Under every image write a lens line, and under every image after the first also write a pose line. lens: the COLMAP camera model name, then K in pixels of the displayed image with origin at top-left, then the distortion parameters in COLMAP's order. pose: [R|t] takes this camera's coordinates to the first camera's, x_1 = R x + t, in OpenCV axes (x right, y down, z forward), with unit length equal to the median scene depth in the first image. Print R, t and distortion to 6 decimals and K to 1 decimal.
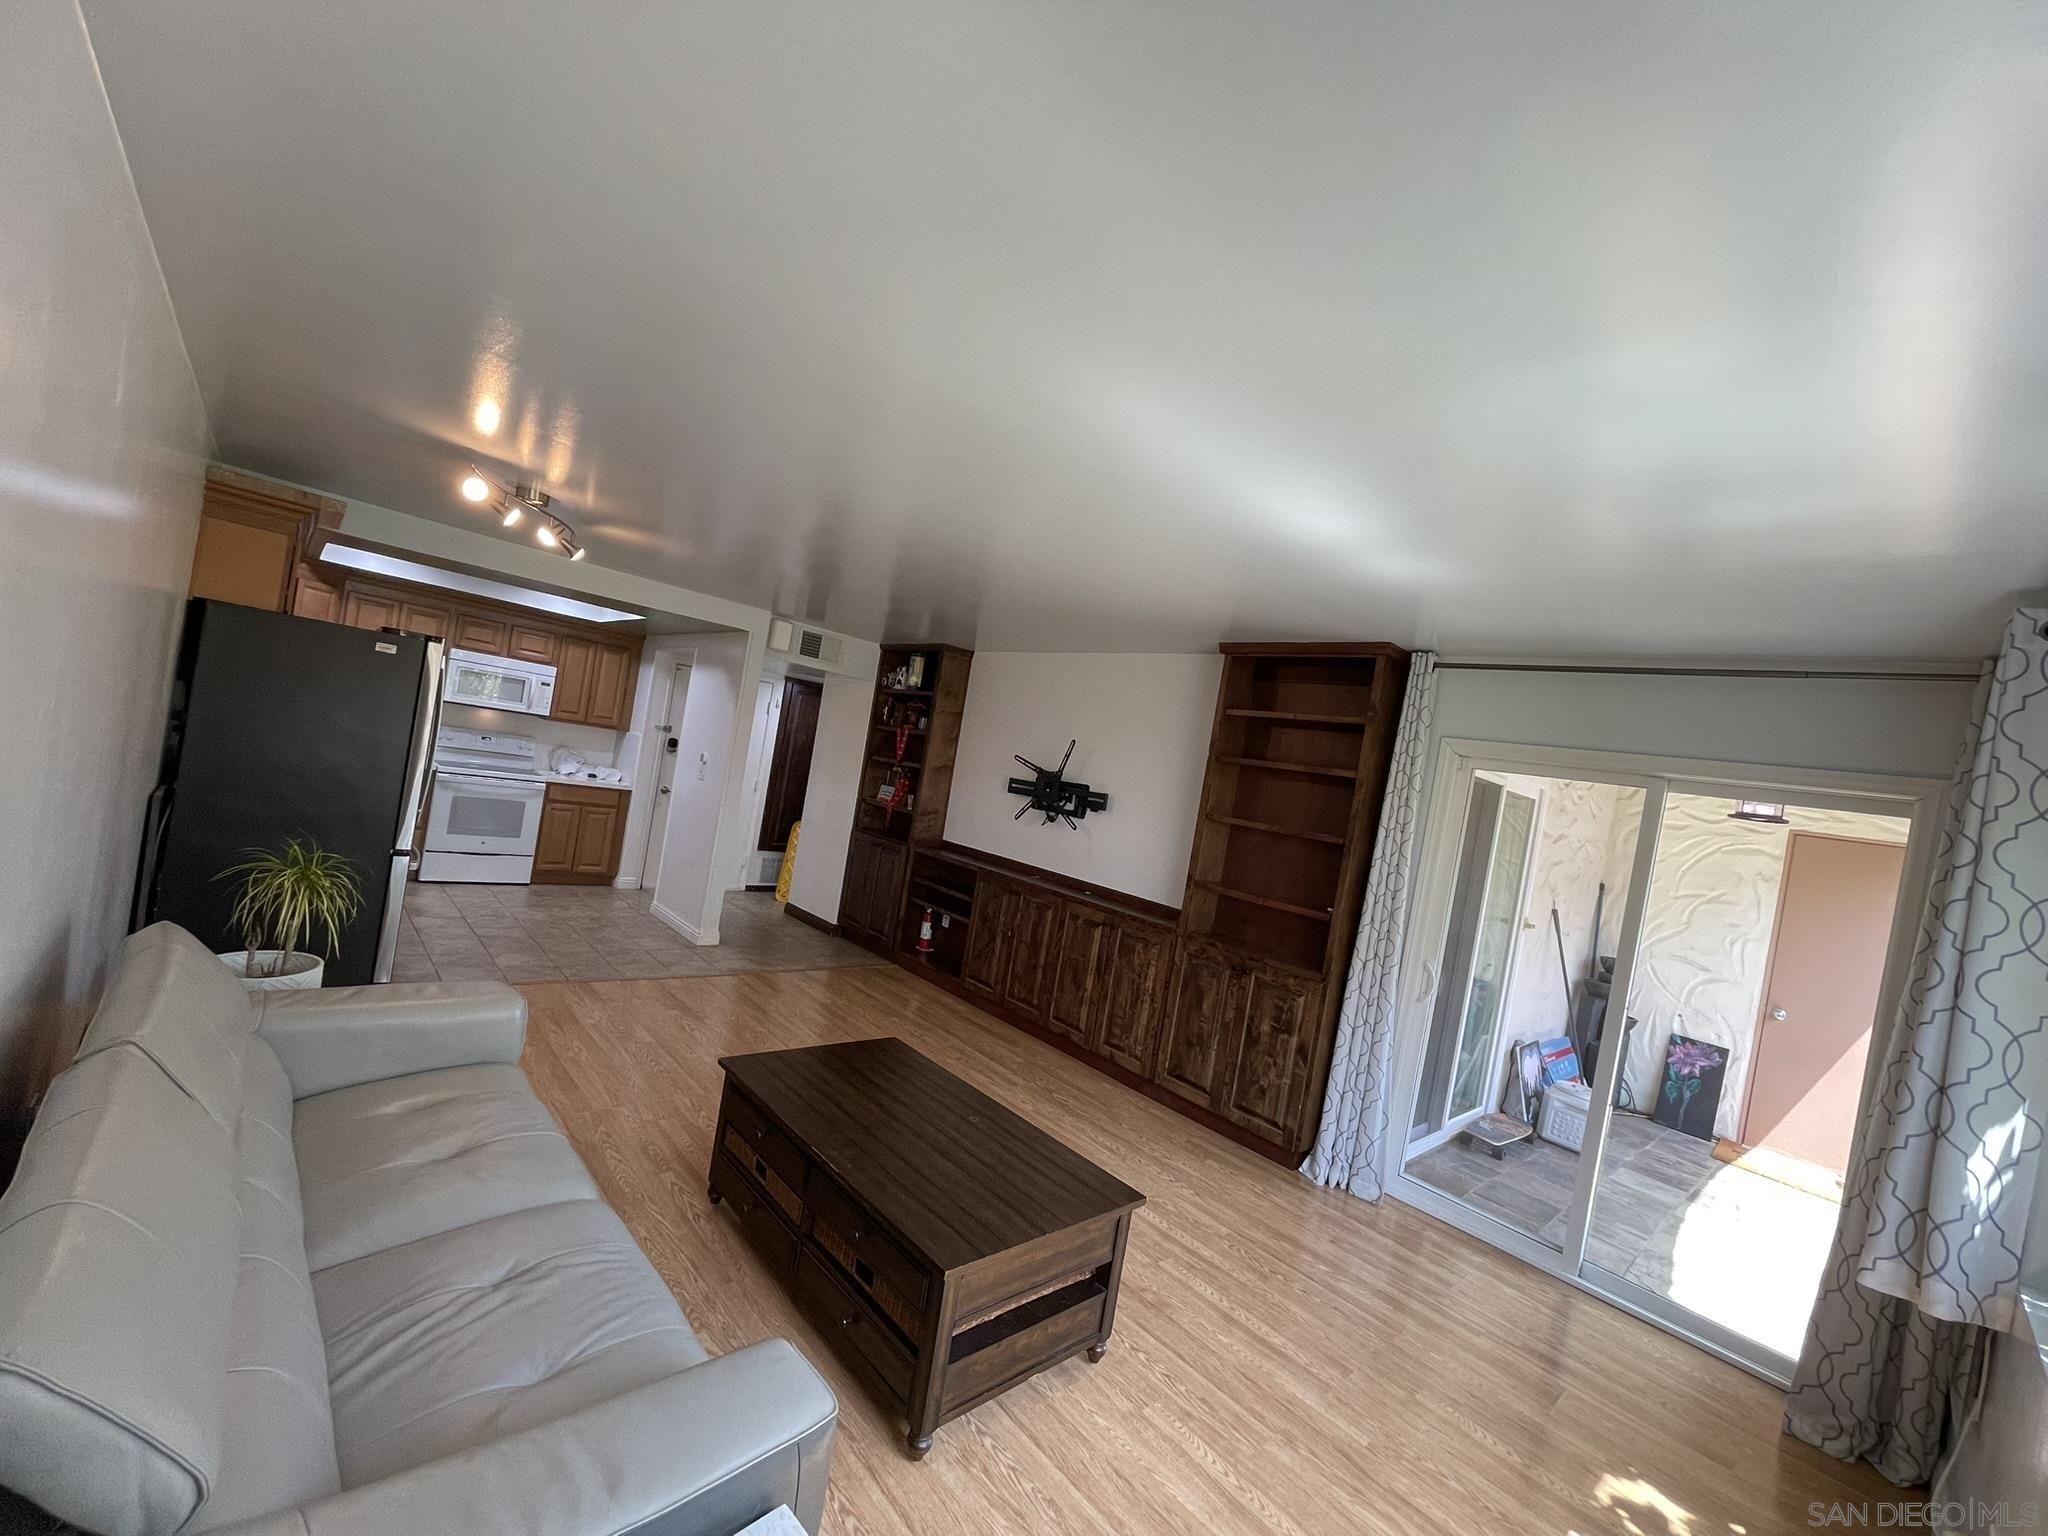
lens RADIAL K [[824.8, 0, 1020.3], [0, 824.8, 771.5], [0, 0, 1]] dist [0.000833, -0.001297]
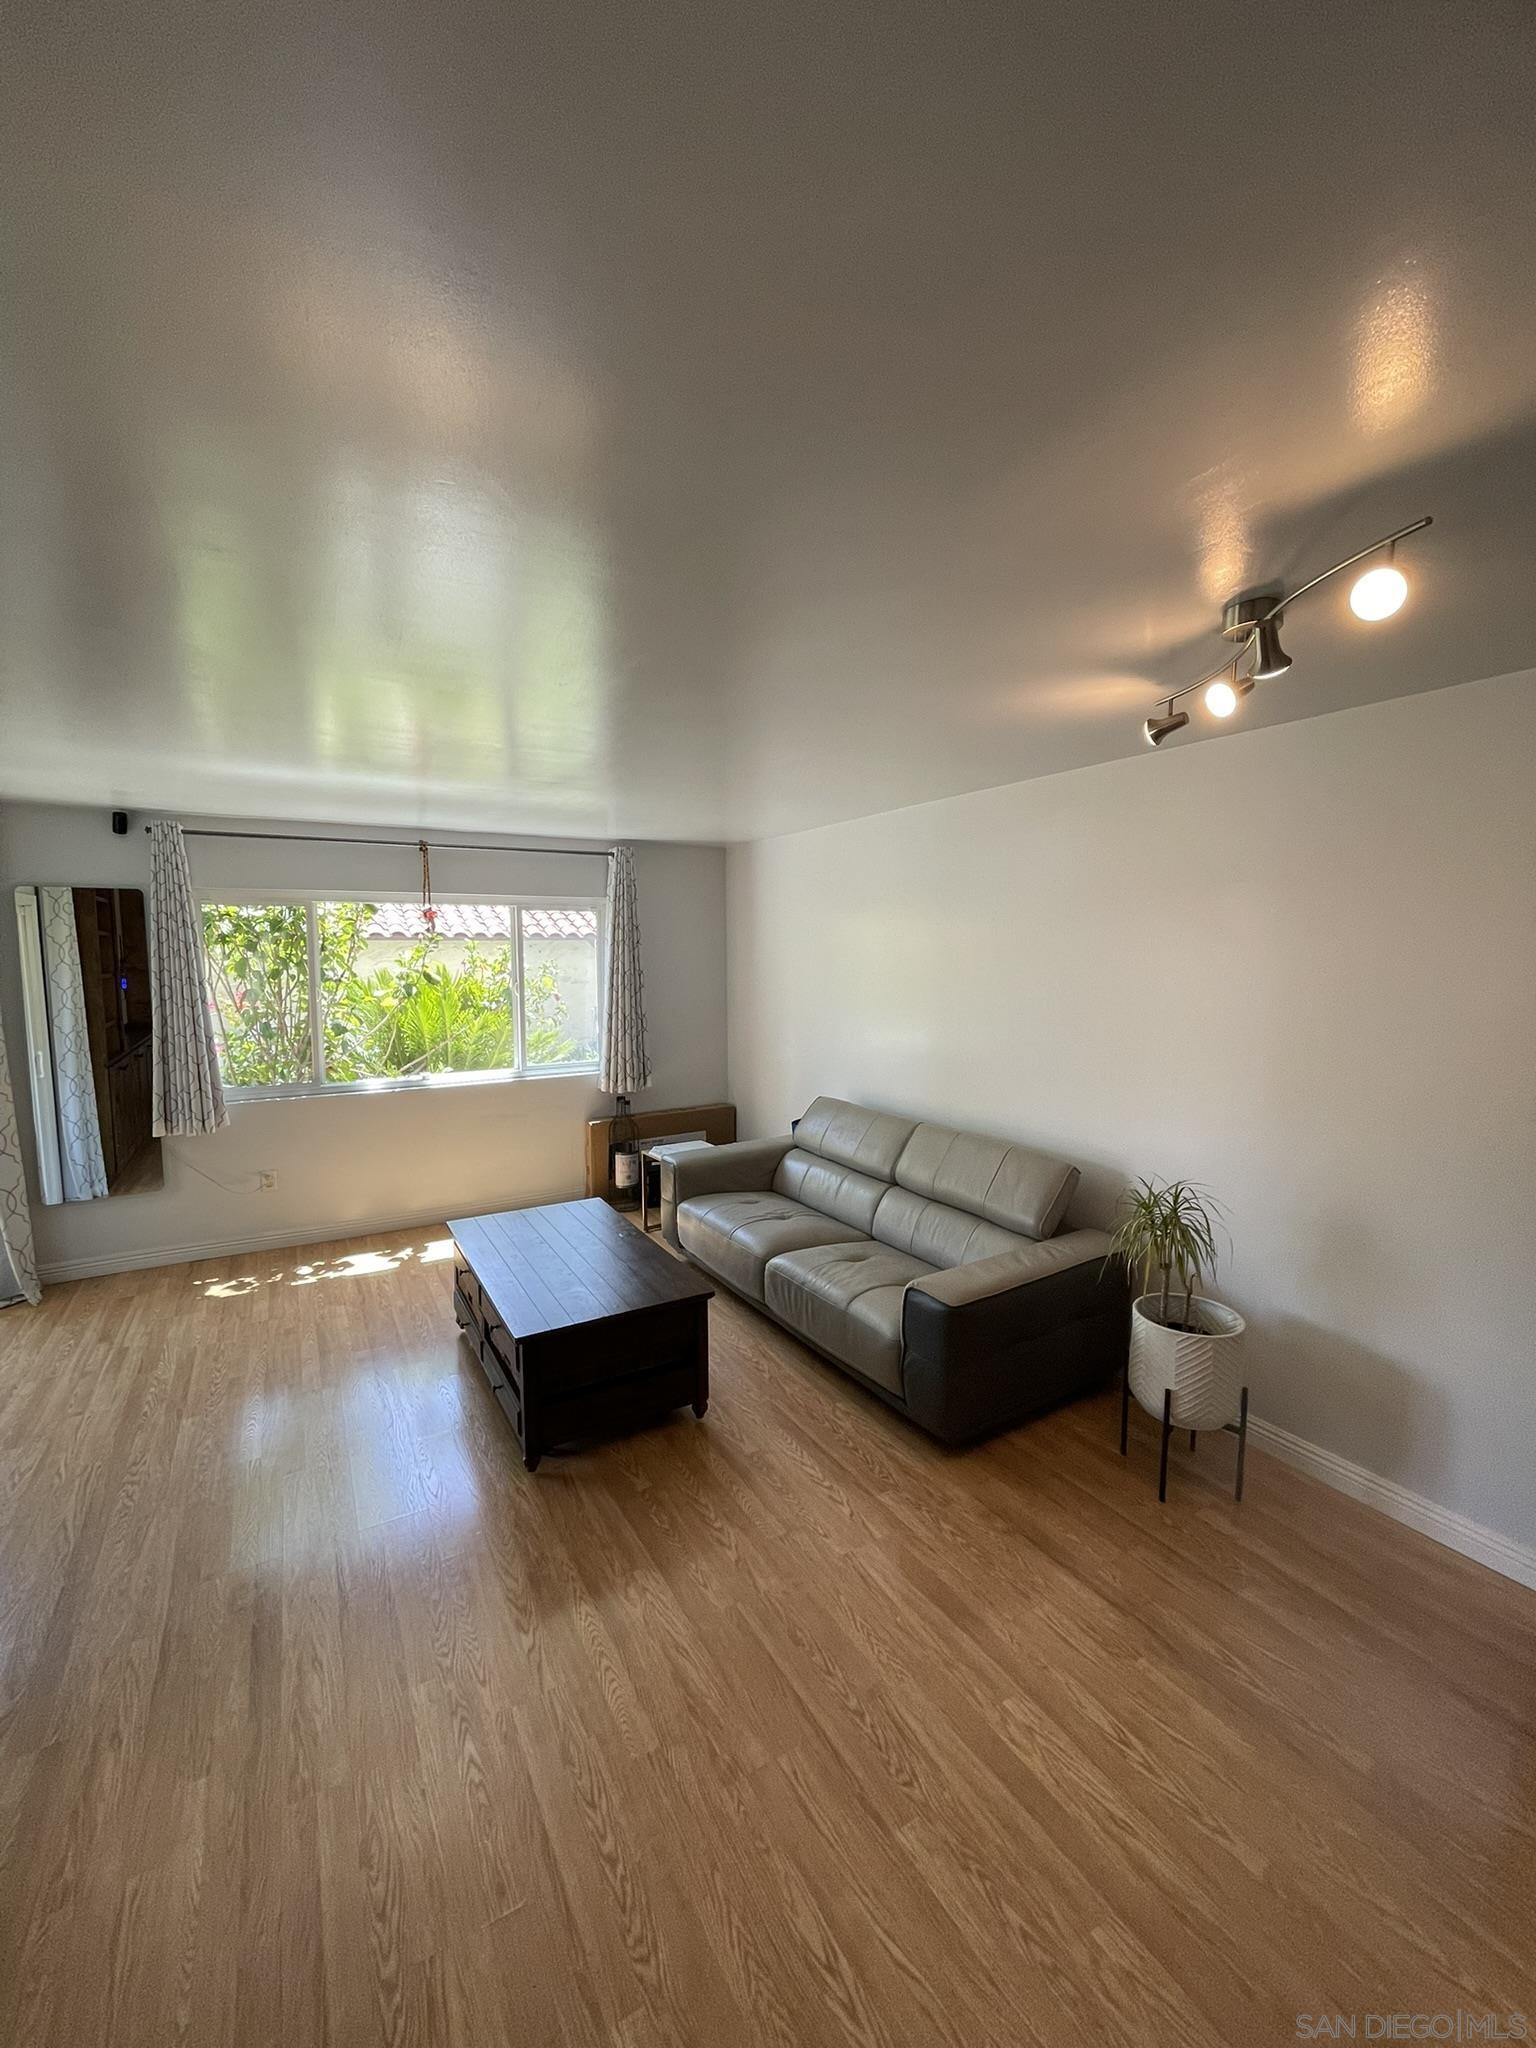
lens RADIAL K [[824.8, 0, 773.2], [0, 824.8, 1009.1], [0, 0, 1]] dist [0.000833, -0.001297]
pose [[-0.966759, -0.176130, 0.185351, -0.299738], [-0.156606, 0.980910, 0.115283, -0.077407], [-0.202117, 0.082424, -0.975887, 1.049214]]
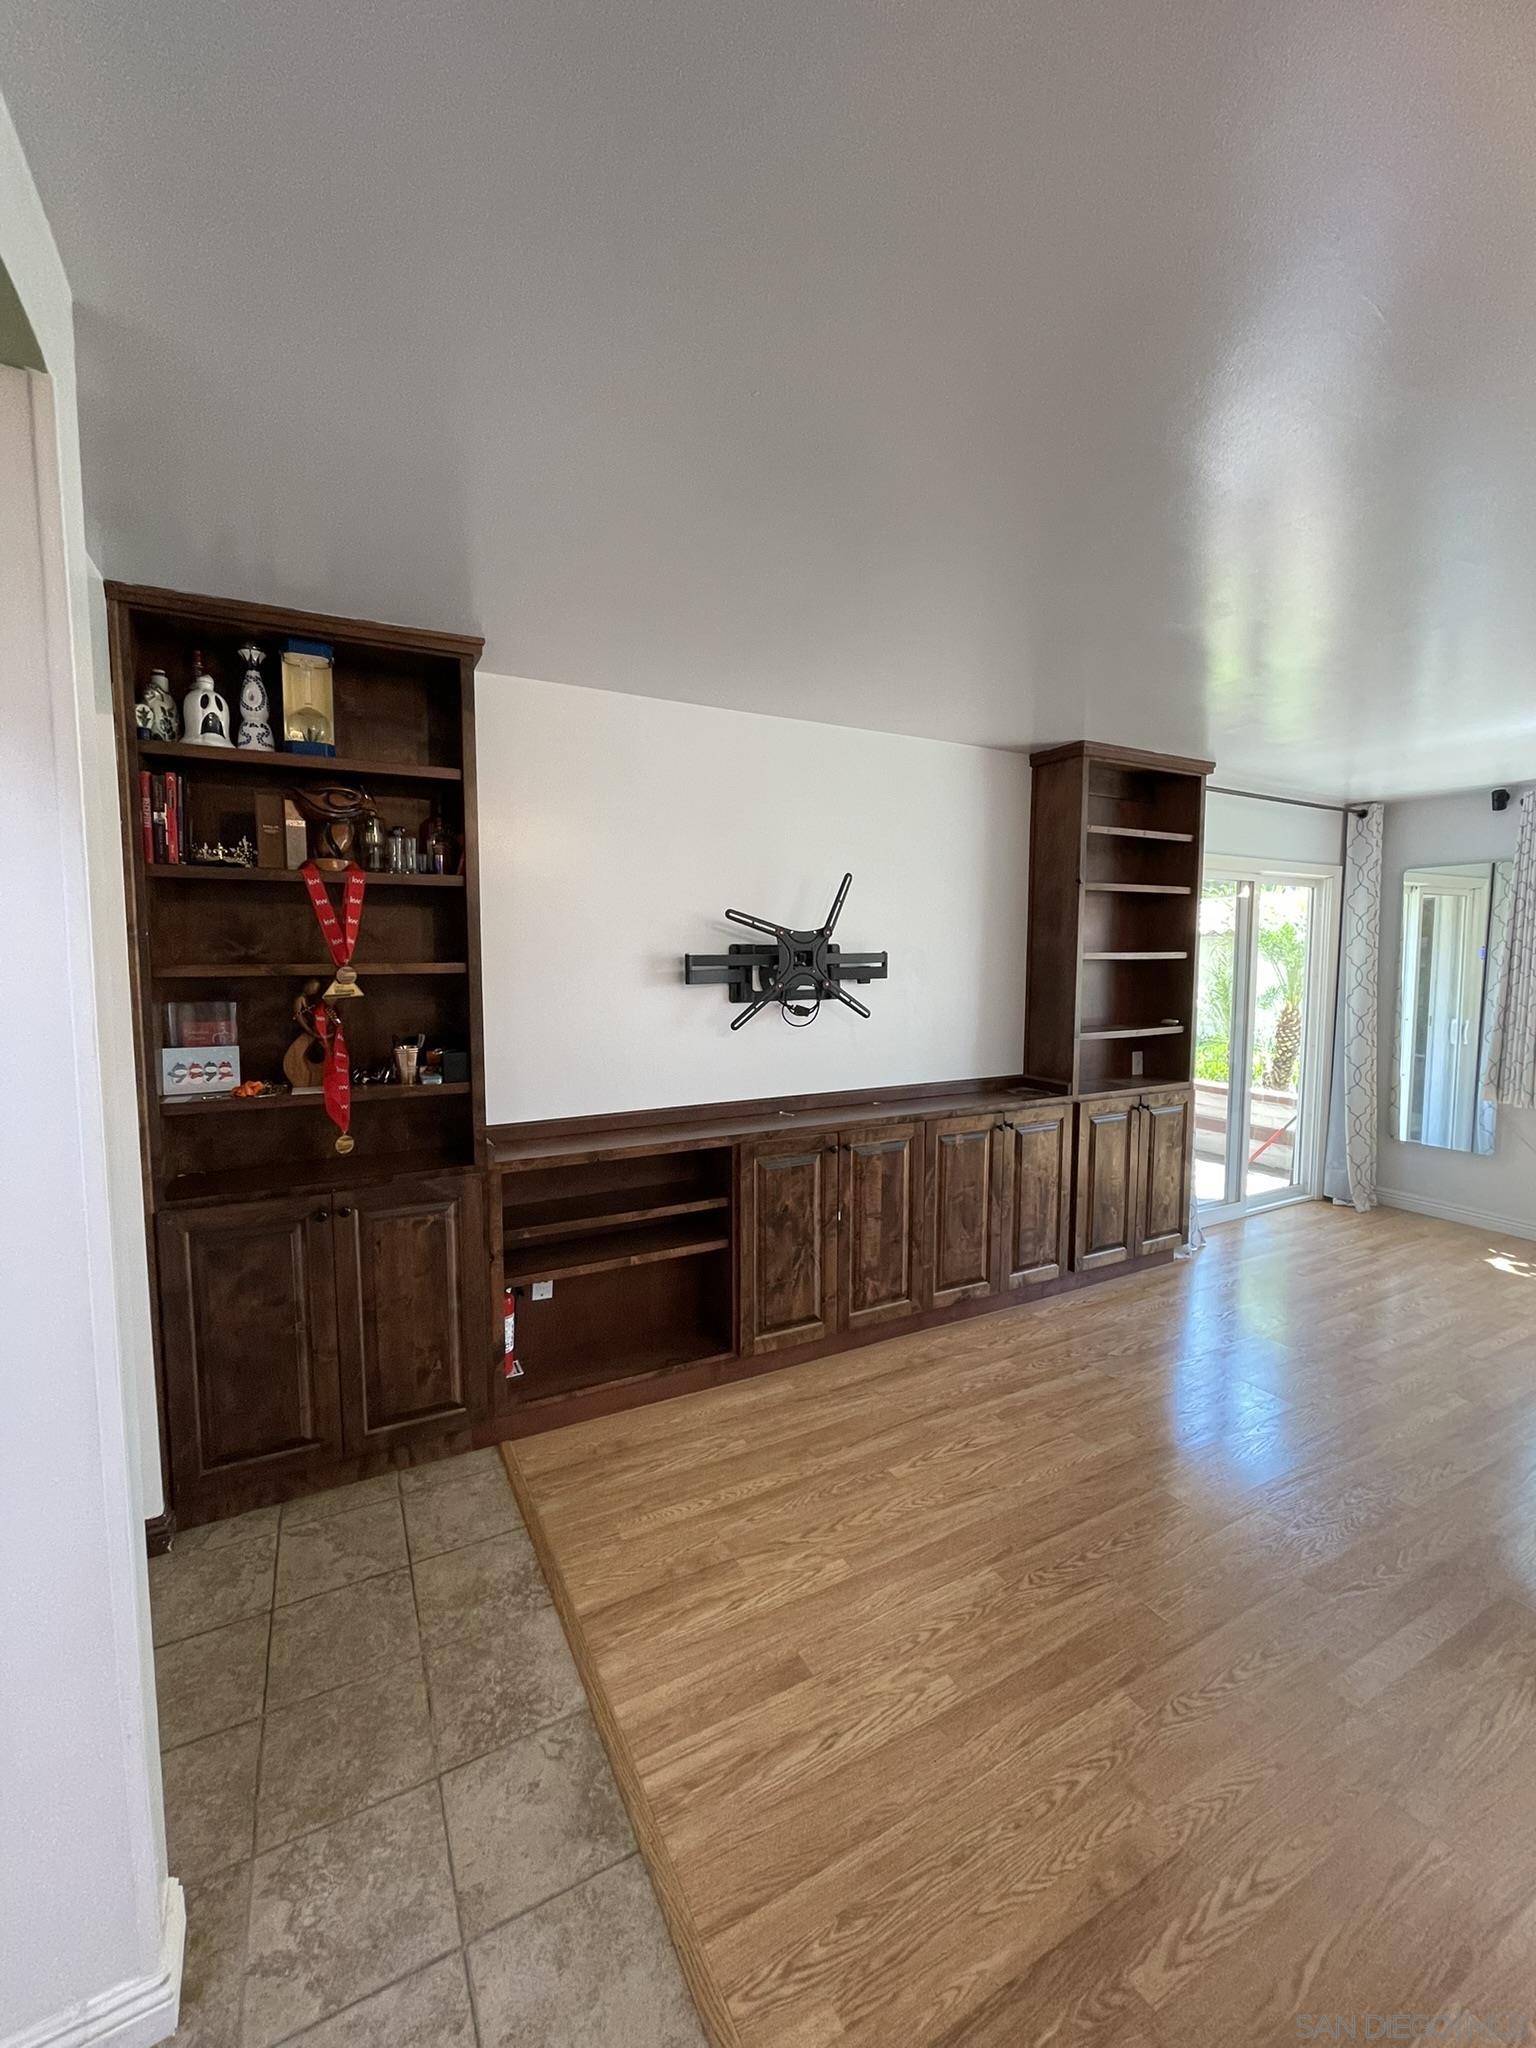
lens RADIAL K [[824.8, 0, 750.5], [0, 824.8, 1022.3], [0, 0, 1]] dist [0.000833, -0.001297]
pose [[0.246009, -0.247670, 0.937091, -0.538308], [0.044182, 0.968664, 0.244415, -0.082513], [-0.968260, -0.018726, 0.249242, 0.907827]]
